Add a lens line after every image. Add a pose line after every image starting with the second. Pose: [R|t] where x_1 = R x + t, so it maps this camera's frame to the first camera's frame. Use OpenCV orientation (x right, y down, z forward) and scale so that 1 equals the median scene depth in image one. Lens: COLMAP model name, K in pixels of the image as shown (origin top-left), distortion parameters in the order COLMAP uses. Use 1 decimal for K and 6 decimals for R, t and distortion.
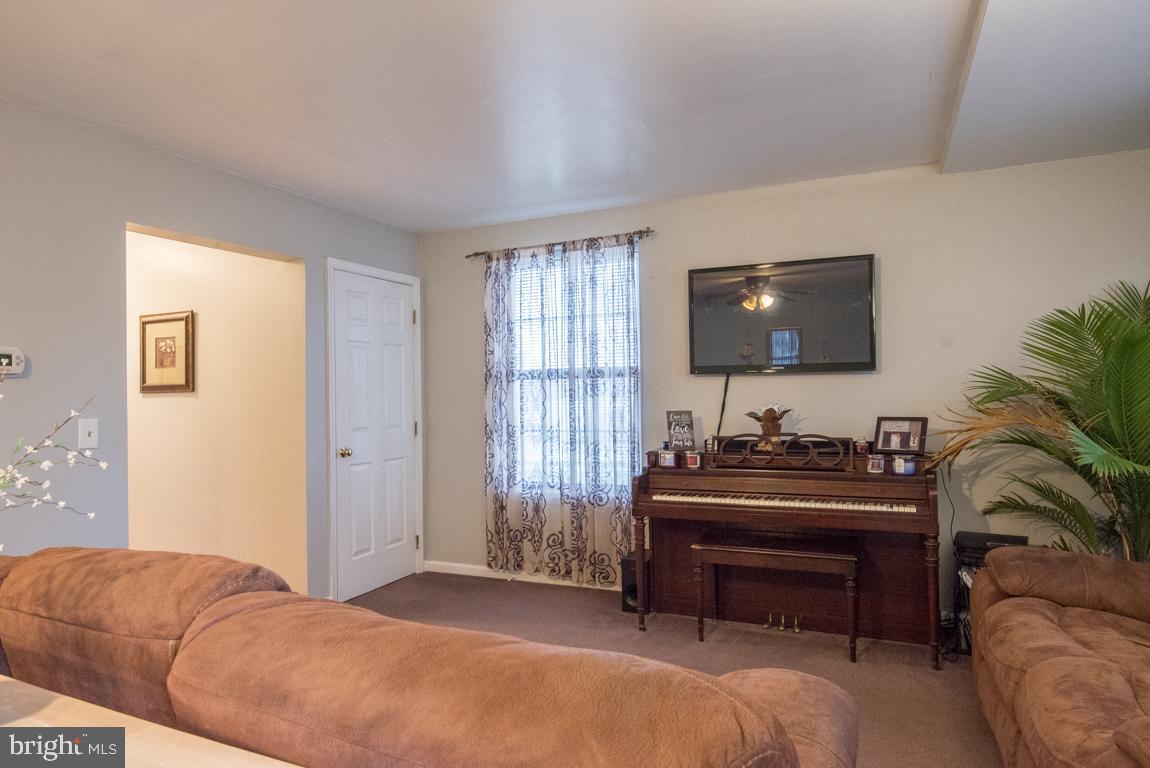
lens RADIAL K [[679.0, 0, 557.9], [0, 679.0, 384.7], [0, 0, 1]] dist [0.005532, -0.000210]
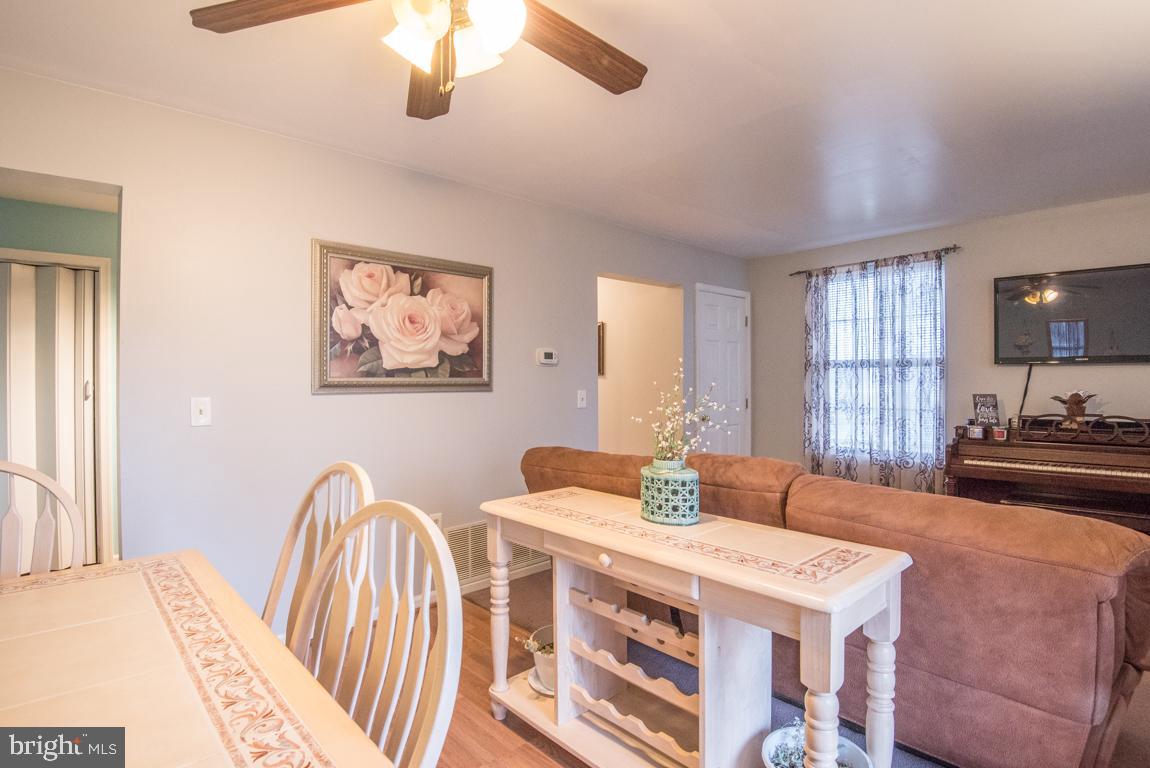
lens RADIAL K [[563.5, 0, 575.0], [0, 563.5, 384.0], [0, 0, 1]] dist [-0.009877, -0.022434]
pose [[0.925846, 0.014384, -0.377628, -0.116684], [-0.006011, 0.999709, 0.023342, 0.001167], [0.377854, -0.019341, 0.925663, -0.192456]]
